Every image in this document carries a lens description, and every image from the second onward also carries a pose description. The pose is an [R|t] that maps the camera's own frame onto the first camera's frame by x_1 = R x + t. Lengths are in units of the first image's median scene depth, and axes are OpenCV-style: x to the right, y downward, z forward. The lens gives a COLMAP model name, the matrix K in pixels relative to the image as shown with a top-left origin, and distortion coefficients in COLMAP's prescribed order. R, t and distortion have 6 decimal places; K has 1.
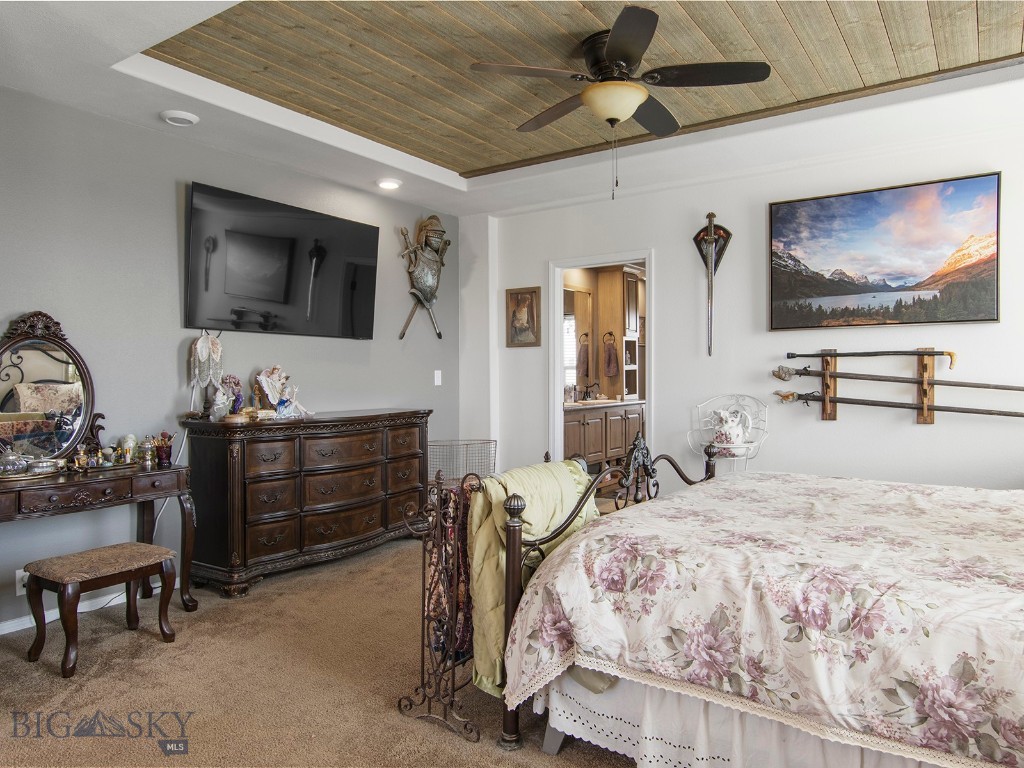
lens RADIAL K [[710.7, 0, 513.1], [0, 710.7, 377.3], [0, 0, 1]] dist [0.022931, -0.000801]
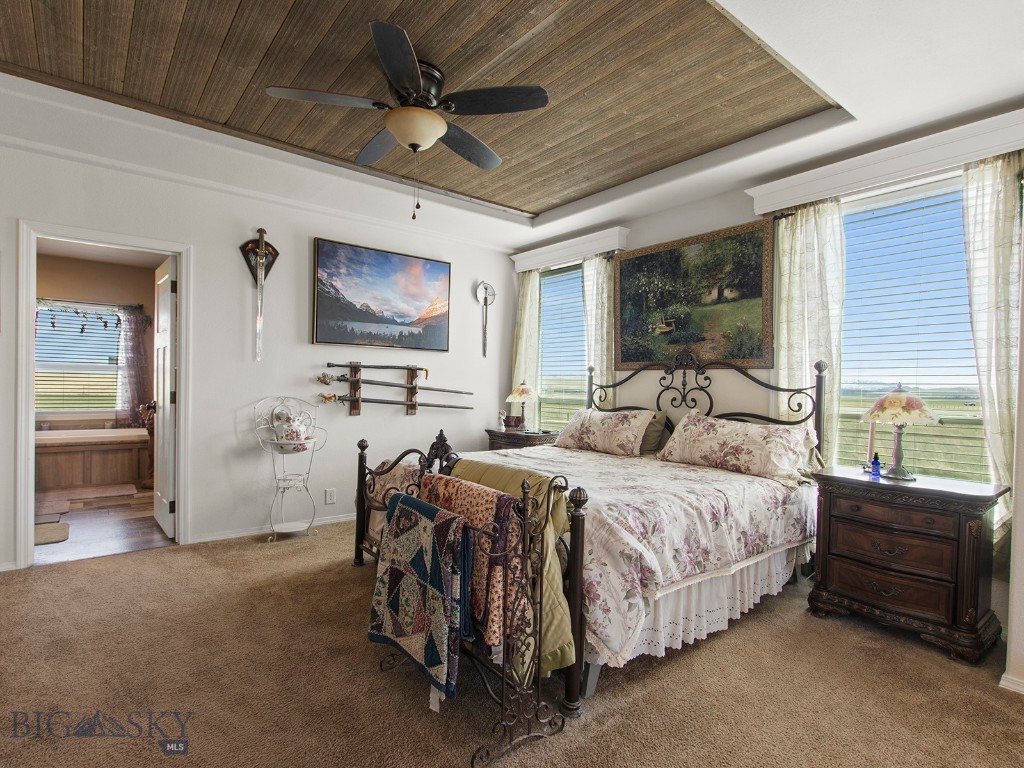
lens RADIAL K [[535.1, 0, 511.8], [0, 535.1, 394.5], [0, 0, 1]] dist [0.007230, -0.000100]
pose [[0.299843, -0.004209, 0.953979, -0.425673], [-0.018592, 0.999775, 0.010255, 0.005680], [-0.953807, -0.020812, 0.299697, 0.432214]]
